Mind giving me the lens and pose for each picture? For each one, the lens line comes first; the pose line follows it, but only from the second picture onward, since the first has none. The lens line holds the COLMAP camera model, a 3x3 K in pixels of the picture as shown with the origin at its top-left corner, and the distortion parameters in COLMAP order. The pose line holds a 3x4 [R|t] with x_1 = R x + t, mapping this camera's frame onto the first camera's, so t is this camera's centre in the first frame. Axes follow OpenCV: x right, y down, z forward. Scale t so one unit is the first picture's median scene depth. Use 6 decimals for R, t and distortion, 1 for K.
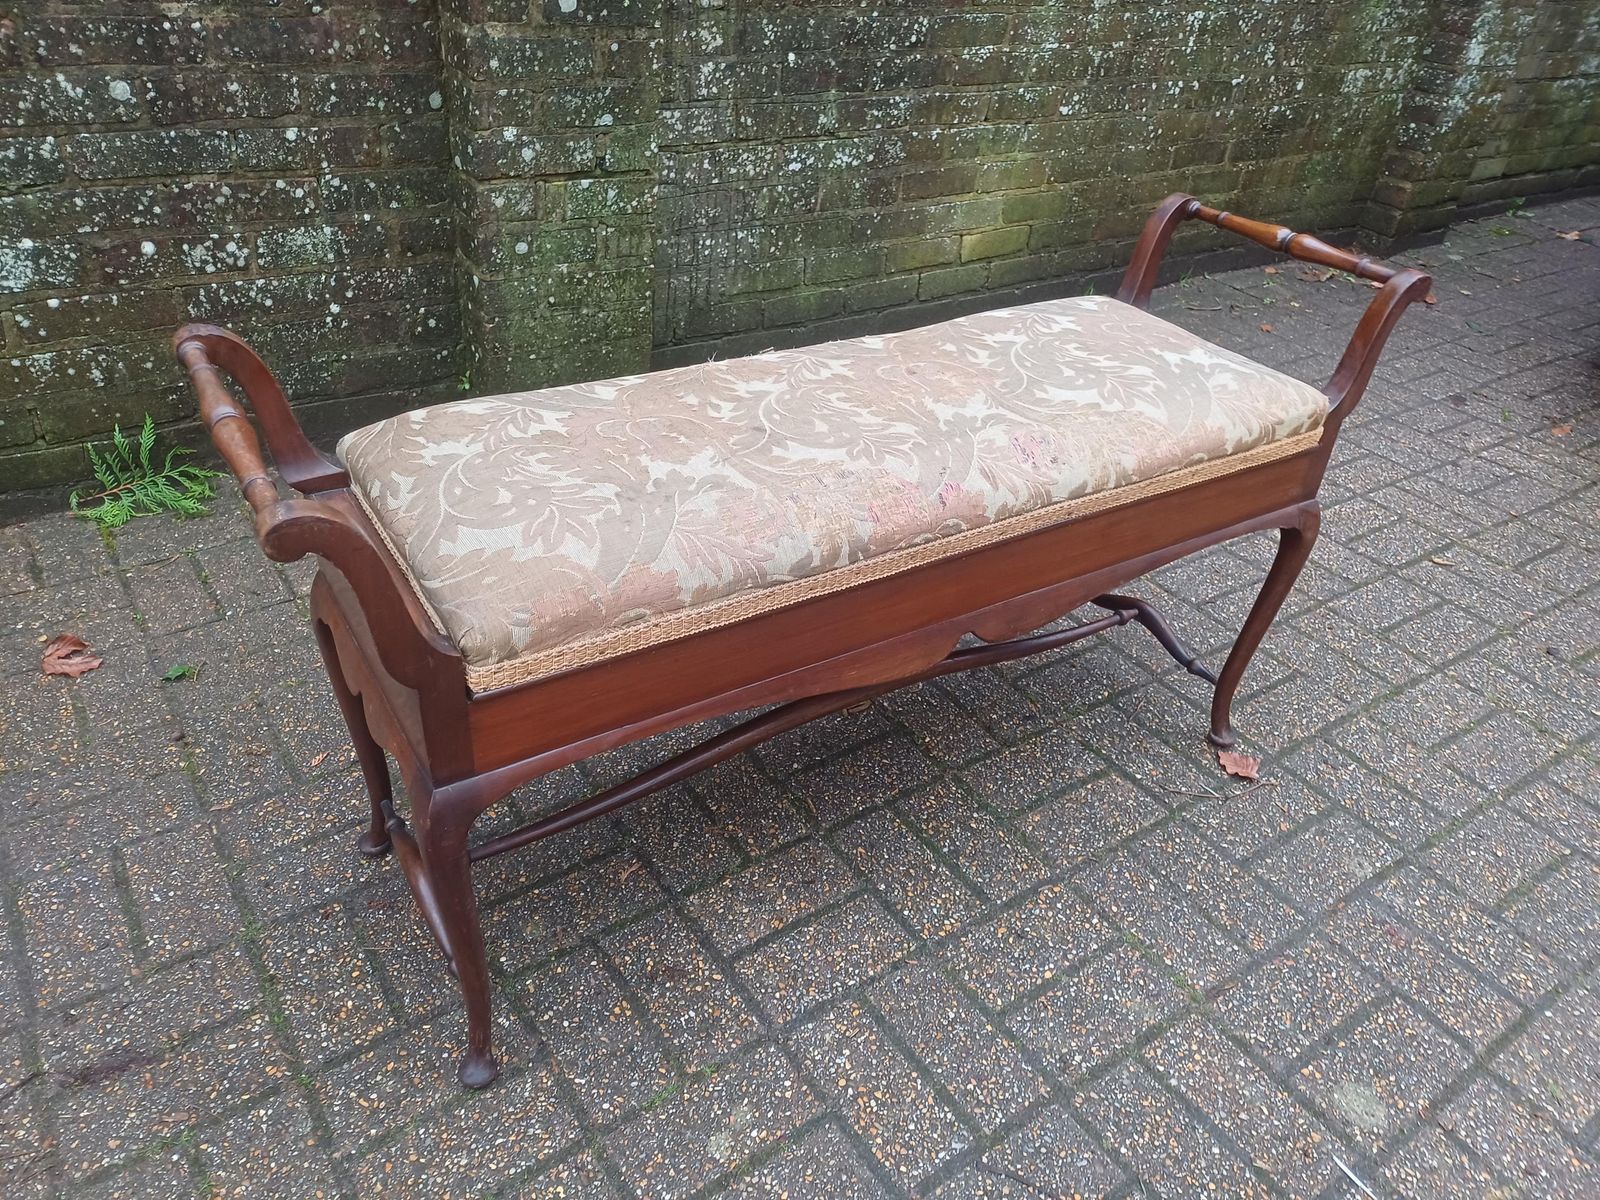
lens RADIAL K [[1179.9, 0, 785.3], [0, 1179.9, 588.9], [0, 0, 1]] dist [0.056837, -0.043991]
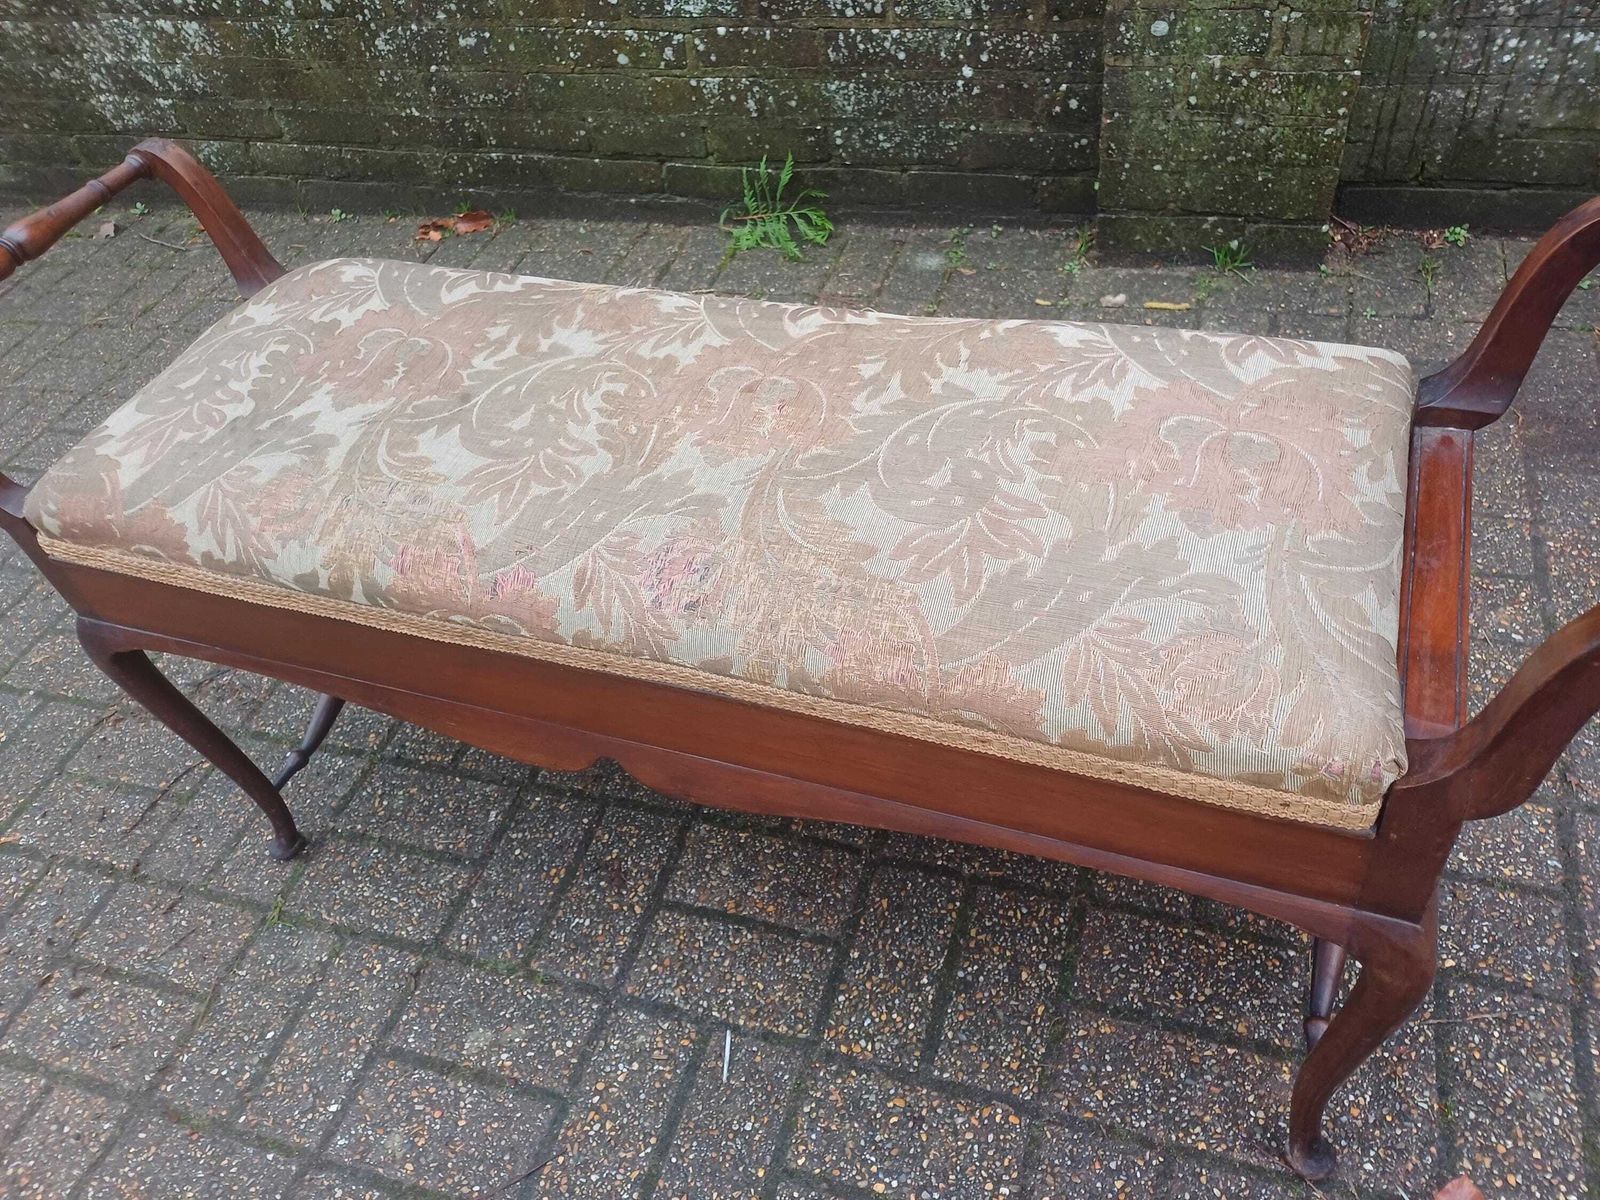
lens RADIAL K [[1179.9, 0, 817.7], [0, 1179.9, 584.3], [0, 0, 1]] dist [0.056837, -0.043991]
pose [[0.593812, 0.454760, -0.663762, 0.425228], [-0.286224, 0.890385, 0.353965, -0.221936], [0.751973, -0.020204, 0.658884, 0.385544]]
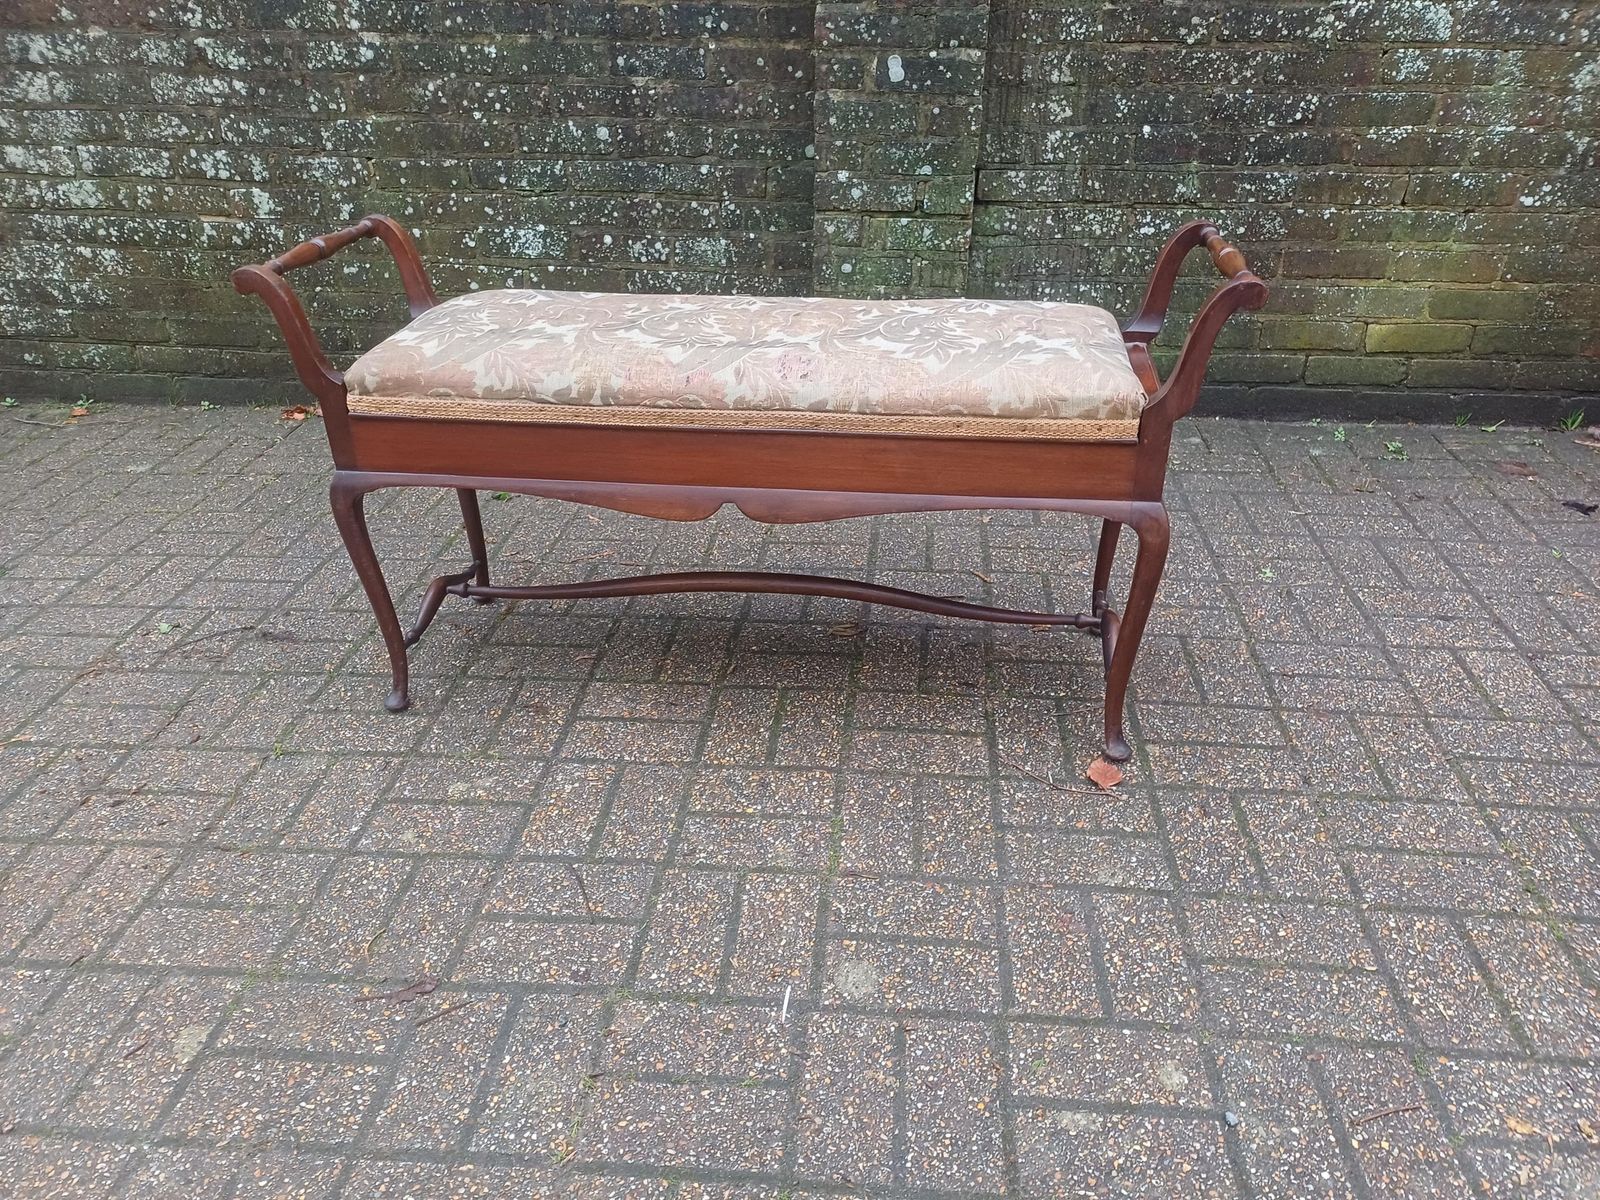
lens RADIAL K [[1179.9, 0, 797.4], [0, 1179.9, 617.1], [0, 0, 1]] dist [0.056837, -0.043991]
pose [[0.760475, 0.248586, -0.599902, 0.748211], [-0.301567, 0.953359, 0.012765, 0.086567], [0.575096, 0.171203, 0.799971, 0.029141]]
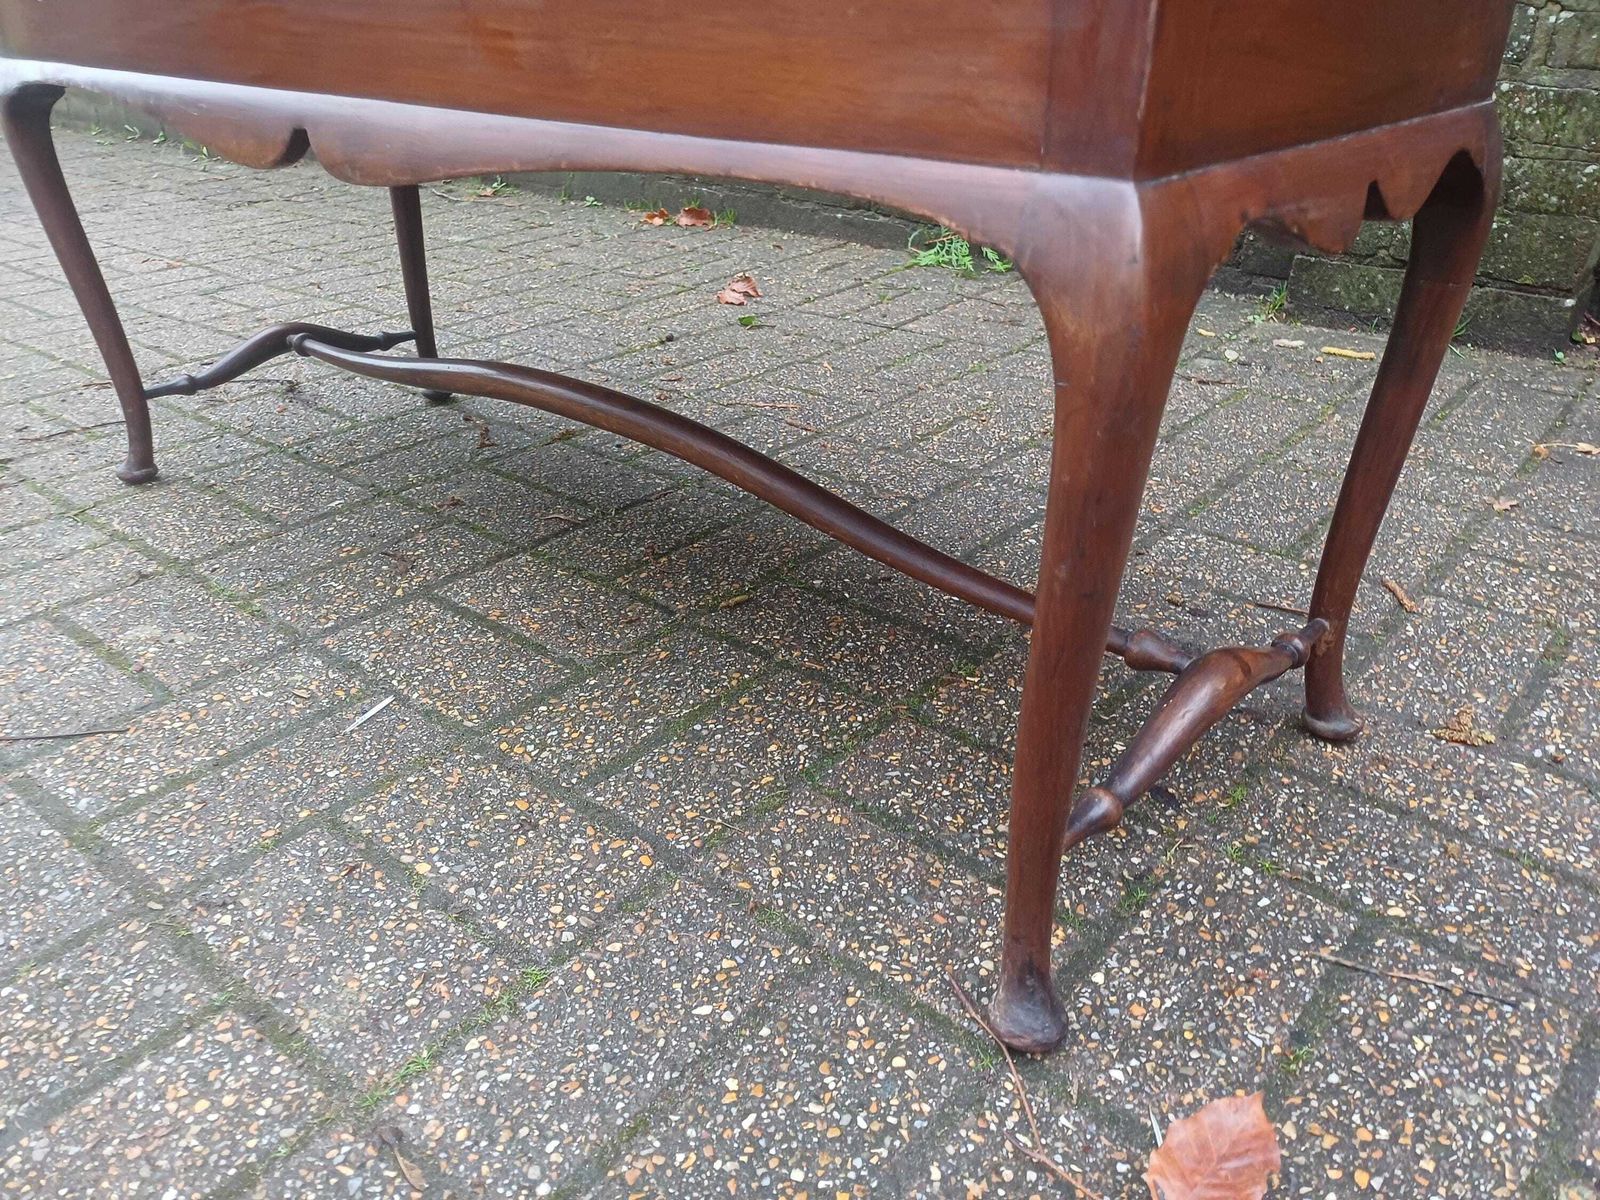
lens RADIAL K [[1179.9, 0, 808.8], [0, 1179.9, 601.3], [0, 0, 1]] dist [0.056837, -0.043991]
pose [[0.271704, 0.395605, -0.877310, 0.545350], [-0.513506, 0.830584, 0.215502, 0.023609], [0.813934, 0.391951, 0.428819, 0.700909]]
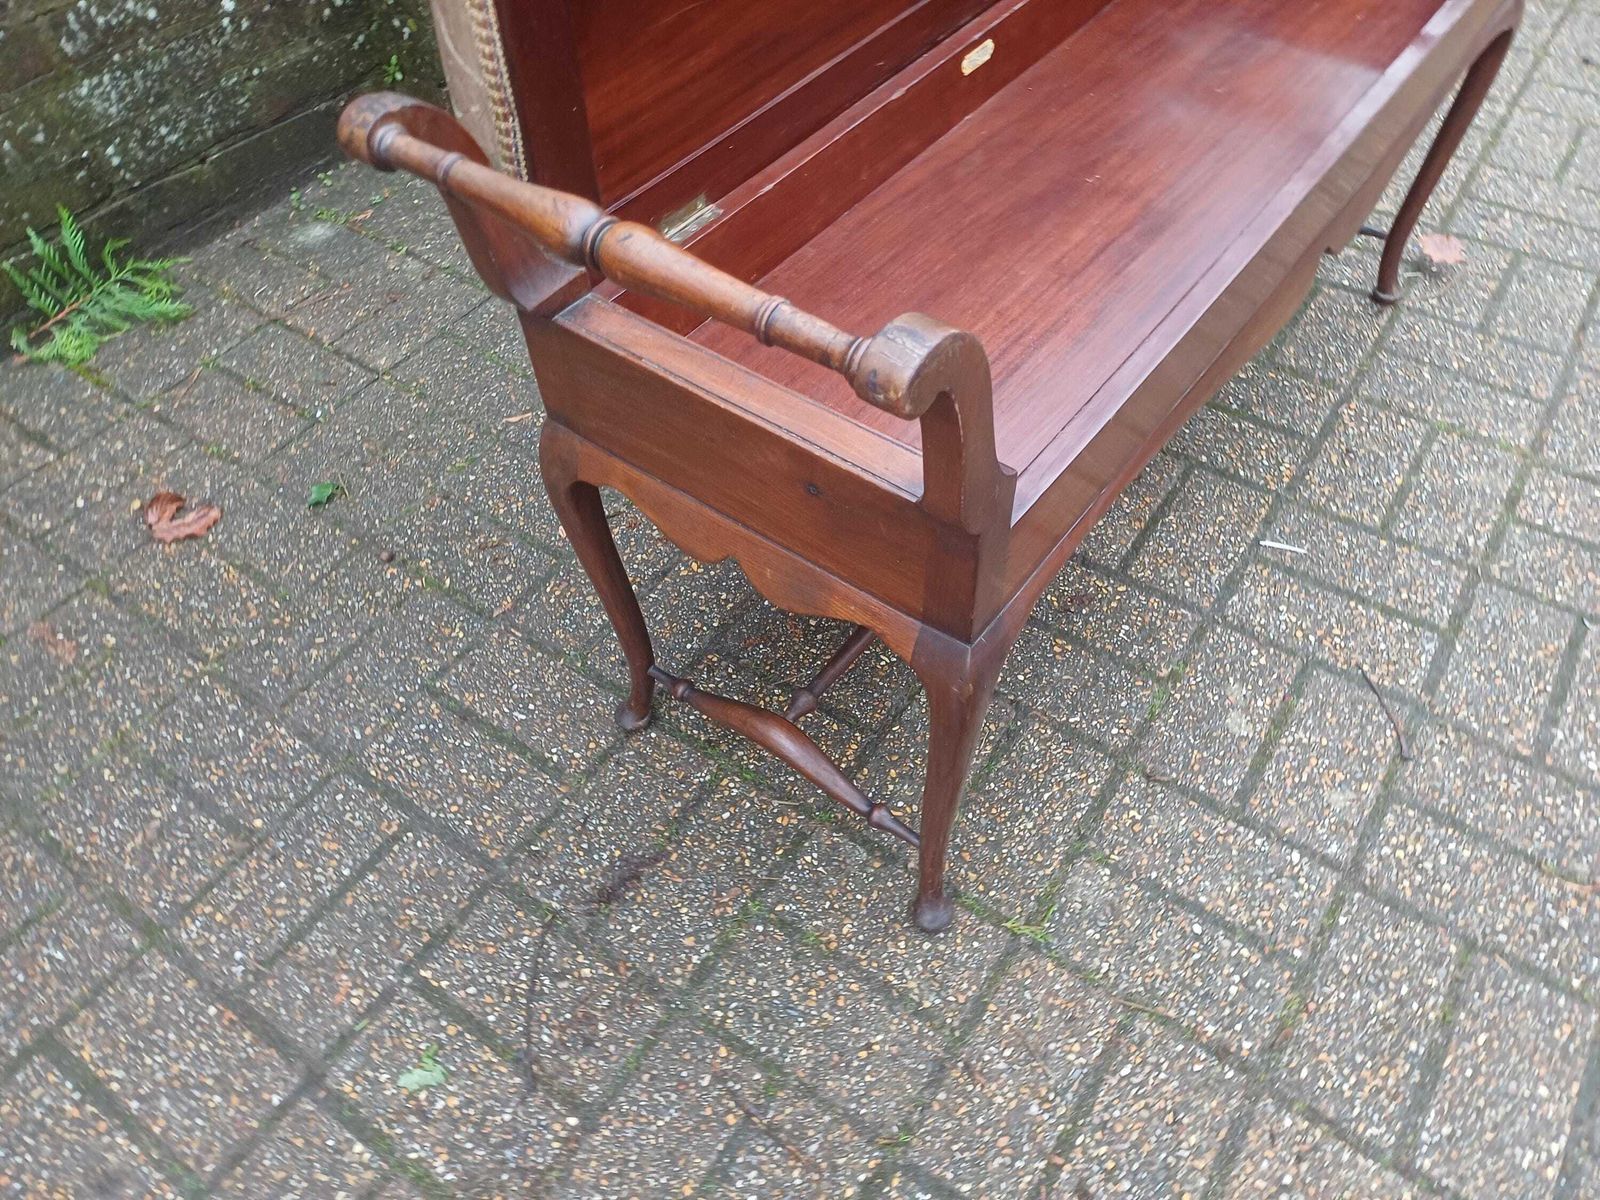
lens RADIAL K [[1182.8, 0, 808.4], [0, 1182.8, 584.5], [0, 0, 1]] dist [0.066331, -0.051990]
pose [[0.928259, -0.327750, 0.175825, -0.368172], [0.269174, 0.918223, 0.290538, -0.022509], [-0.256670, -0.222367, 0.940571, 0.118067]]
